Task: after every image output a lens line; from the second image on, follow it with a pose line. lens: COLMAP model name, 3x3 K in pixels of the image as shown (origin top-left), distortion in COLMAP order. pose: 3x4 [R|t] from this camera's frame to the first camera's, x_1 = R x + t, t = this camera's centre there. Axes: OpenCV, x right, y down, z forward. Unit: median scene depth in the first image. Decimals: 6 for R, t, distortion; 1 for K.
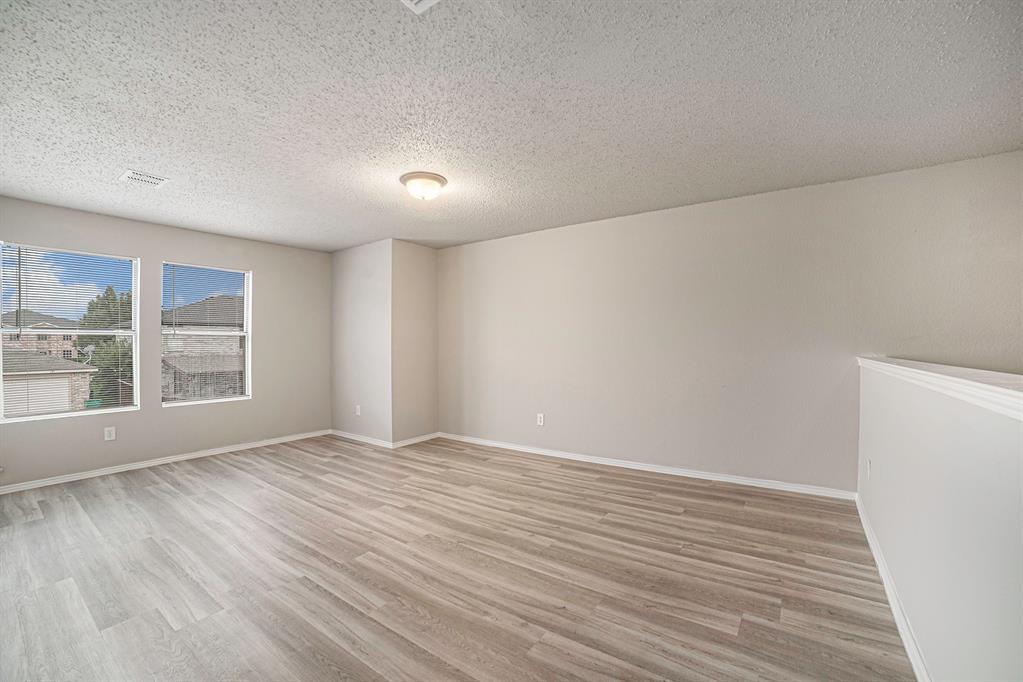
lens RADIAL K [[438.3, 0, 519.1], [0, 438.3, 343.7], [0, 0, 1]] dist [-0.107302, 0.035321]
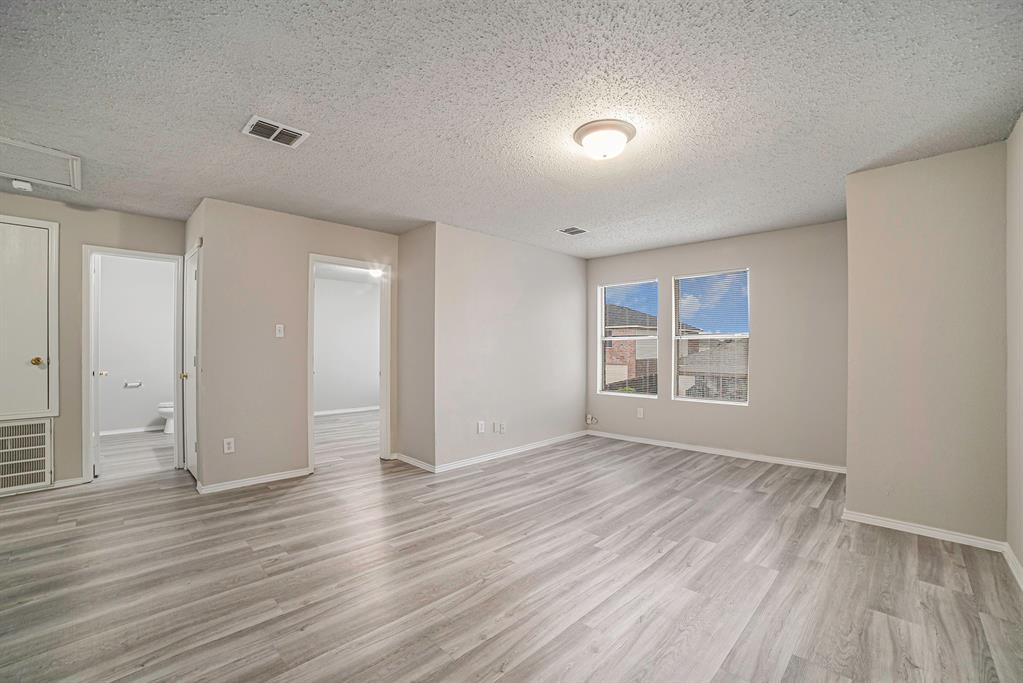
lens RADIAL K [[438.3, 0, 519.1], [0, 438.3, 344.2], [0, 0, 1]] dist [-0.107302, 0.035321]
pose [[-0.182313, -0.002297, -0.983238, 0.485303], [-0.001238, 0.999997, -0.002106, -0.003782], [0.983240, 0.000833, -0.182316, 0.867229]]
